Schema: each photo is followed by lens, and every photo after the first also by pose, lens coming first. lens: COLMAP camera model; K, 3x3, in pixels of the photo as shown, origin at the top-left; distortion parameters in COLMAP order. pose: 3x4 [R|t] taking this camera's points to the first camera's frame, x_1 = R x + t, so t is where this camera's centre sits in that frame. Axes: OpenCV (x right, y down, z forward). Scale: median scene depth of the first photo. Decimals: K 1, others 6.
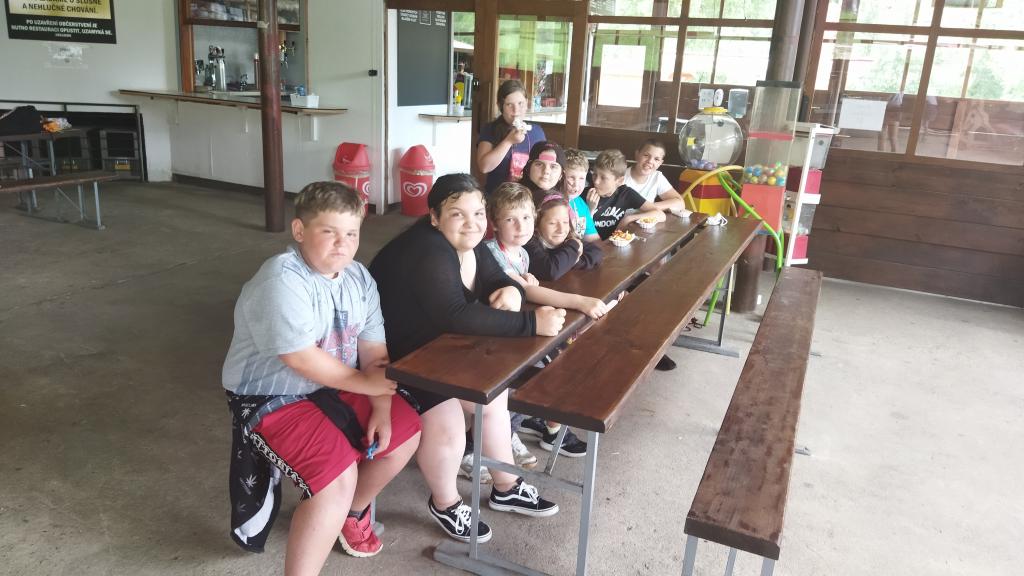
lens RADIAL K [[759.8, 0, 512.0], [0, 759.8, 288.0], [0, 0, 1]] dist [0.098516, -0.206503]
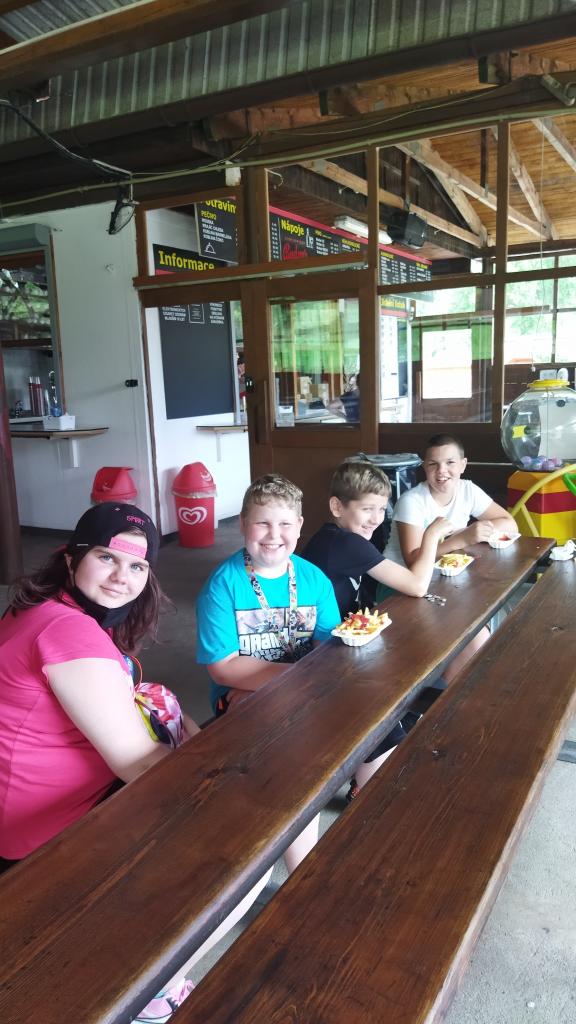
lens RADIAL K [[759.8, 0, 288.0], [0, 759.8, 512.0], [0, 0, 1]] dist [0.098516, -0.206503]
pose [[0.992119, -0.074626, -0.100652, 0.059221], [0.063644, 0.992087, -0.108227, -0.037667], [0.107932, 0.100969, 0.989018, 0.196289]]
